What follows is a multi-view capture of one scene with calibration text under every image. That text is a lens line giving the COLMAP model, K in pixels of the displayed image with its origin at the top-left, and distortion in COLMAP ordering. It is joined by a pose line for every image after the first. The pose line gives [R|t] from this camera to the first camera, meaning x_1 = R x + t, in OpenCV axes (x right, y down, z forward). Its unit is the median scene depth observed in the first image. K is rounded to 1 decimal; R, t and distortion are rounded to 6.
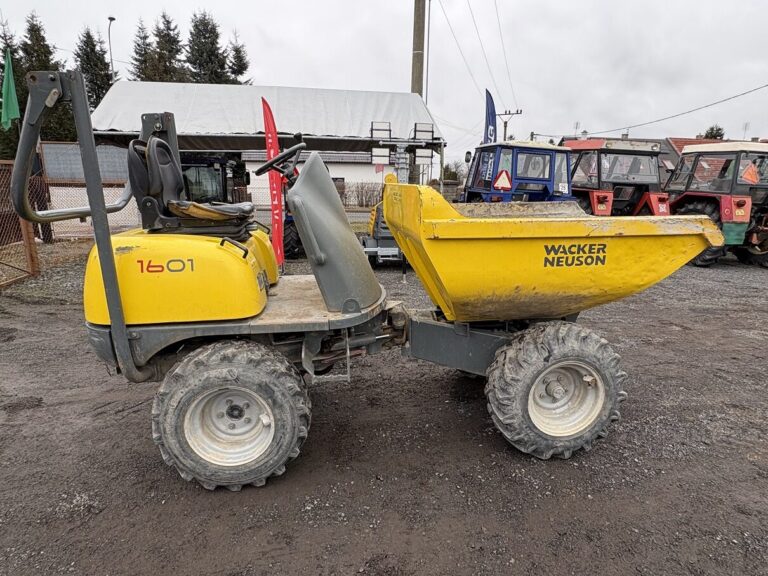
lens RADIAL K [[462.9, 0, 383.0], [0, 462.9, 287.4], [0, 0, 1]] dist [-0.003296, 0.000105]
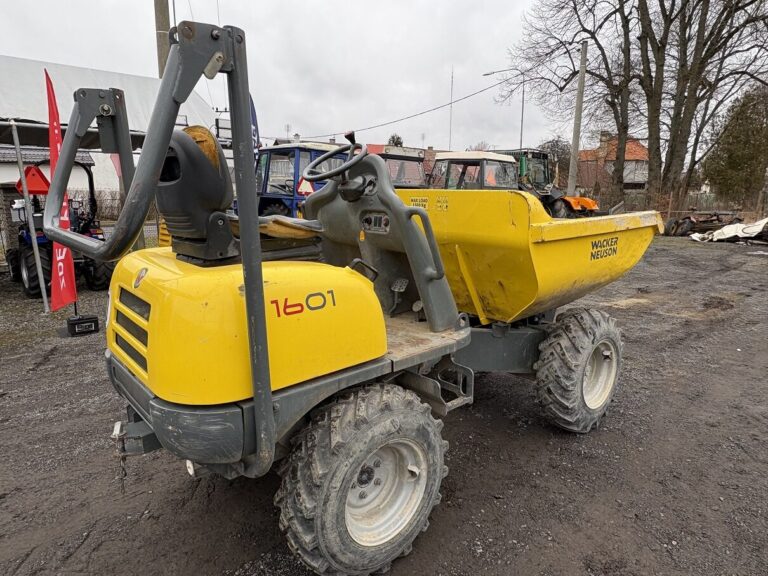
lens RADIAL K [[512.4, 0, 383.8], [0, 512.4, 286.9], [0, 0, 1]] dist [-0.003291, -0.003380]
pose [[0.827674, -0.116454, 0.548993, -0.741403], [0.133016, 0.991067, 0.009690, -0.058083], [-0.545218, 0.065005, 0.835770, 0.224678]]
